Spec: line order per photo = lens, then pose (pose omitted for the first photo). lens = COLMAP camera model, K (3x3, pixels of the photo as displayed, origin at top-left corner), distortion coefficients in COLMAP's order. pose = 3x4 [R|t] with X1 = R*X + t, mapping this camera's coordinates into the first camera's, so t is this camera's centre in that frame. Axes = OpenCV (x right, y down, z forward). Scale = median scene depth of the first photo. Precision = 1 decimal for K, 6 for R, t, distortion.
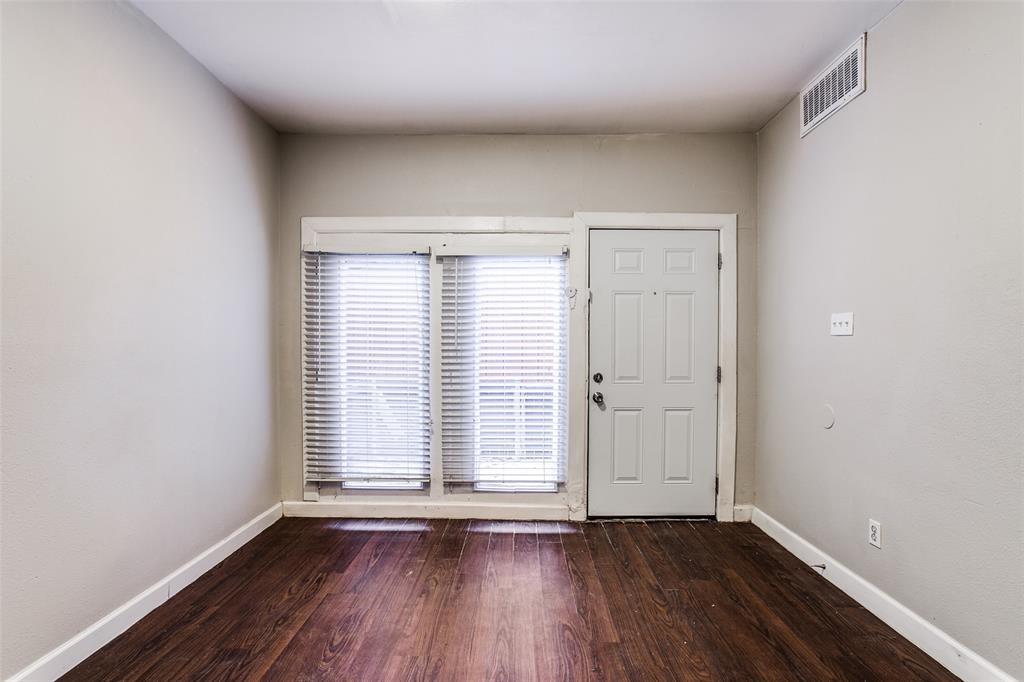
lens RADIAL K [[500.4, 0, 510.1], [0, 500.4, 360.2], [0, 0, 1]] dist [-0.072100, 0.051177]
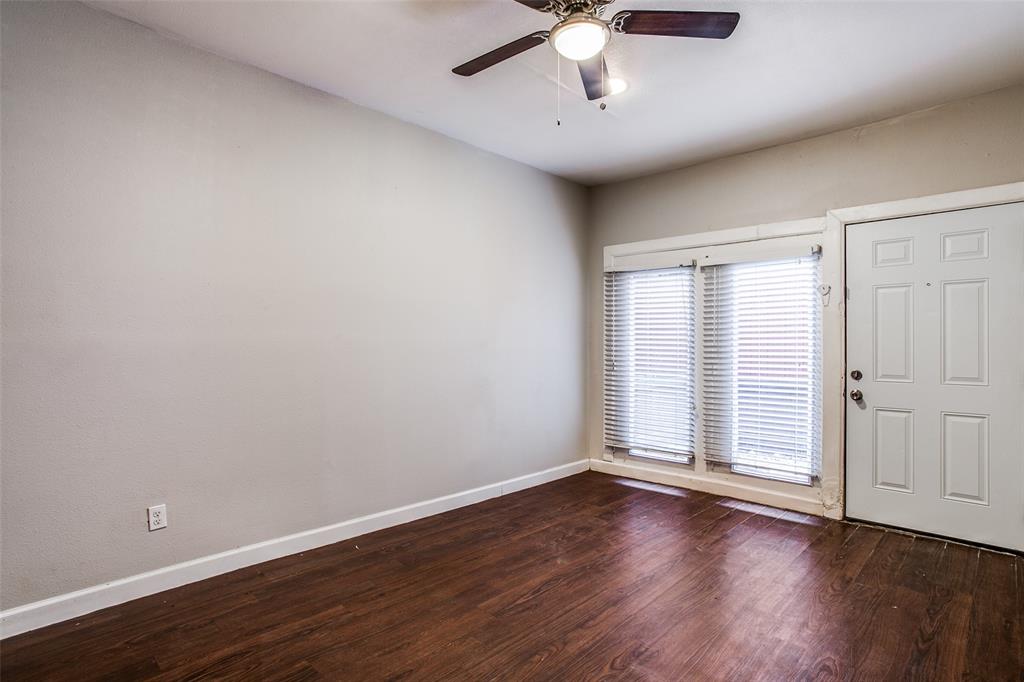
lens RADIAL K [[521.1, 0, 530.9], [0, 521.1, 341.9], [0, 0, 1]] dist [-0.058424, 0.039159]
pose [[0.741777, -0.002620, -0.670641, 0.375252], [-0.019059, 0.999506, -0.024985, 0.007640], [0.670375, 0.031315, 0.741361, -0.172044]]
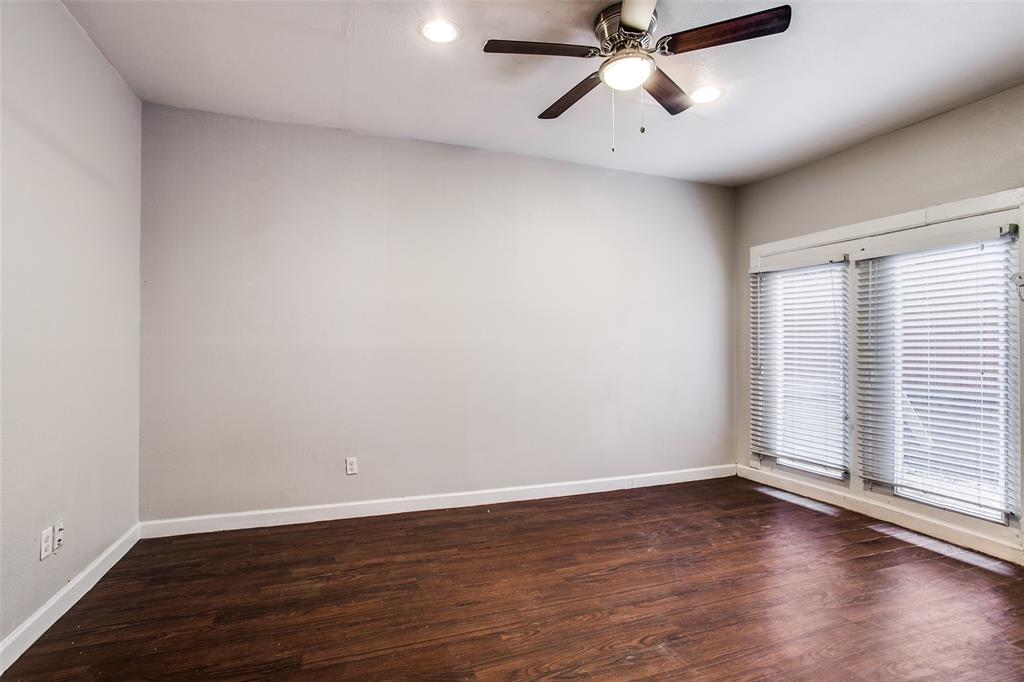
lens RADIAL K [[497.0, 0, 504.5], [0, 497.0, 342.3], [0, 0, 1]] dist [-0.050366, 0.030800]
pose [[0.357766, -0.008661, -0.933771, 0.553261], [-0.028516, 0.999389, -0.020196, 0.006161], [0.933376, 0.033852, 0.357300, -0.062293]]
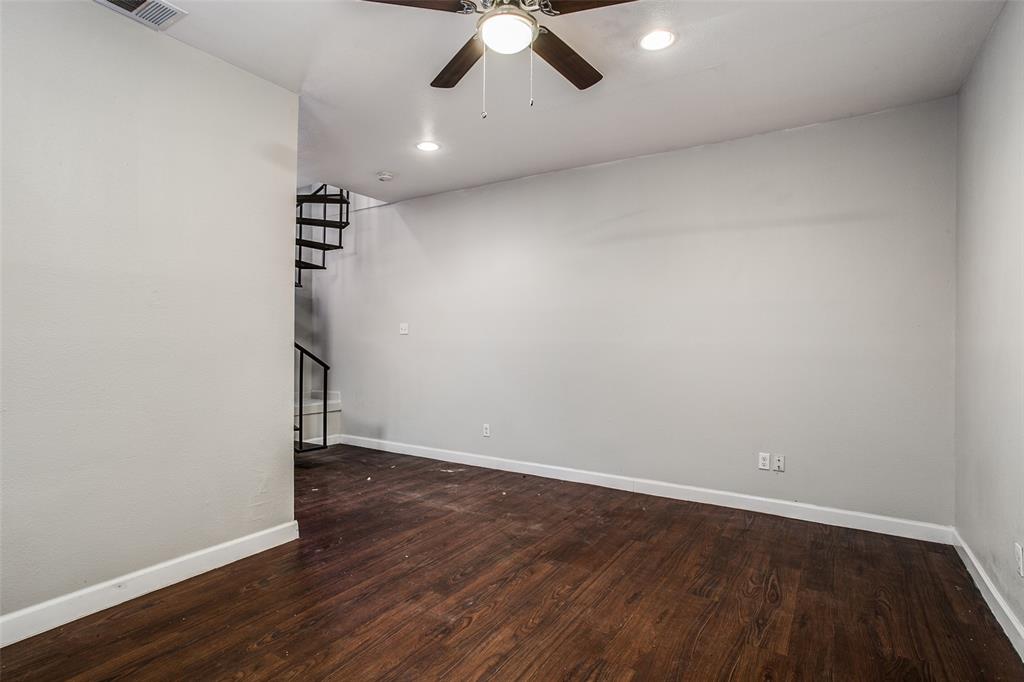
lens RADIAL K [[518.5, 0, 495.4], [0, 518.5, 340.9], [0, 0, 1]] dist [-0.055814, 0.047723]
pose [[-0.845832, -0.006362, 0.533411, -0.298199], [0.005645, 0.999766, 0.020876, -0.020103], [-0.533419, 0.020669, -0.845599, 0.826841]]
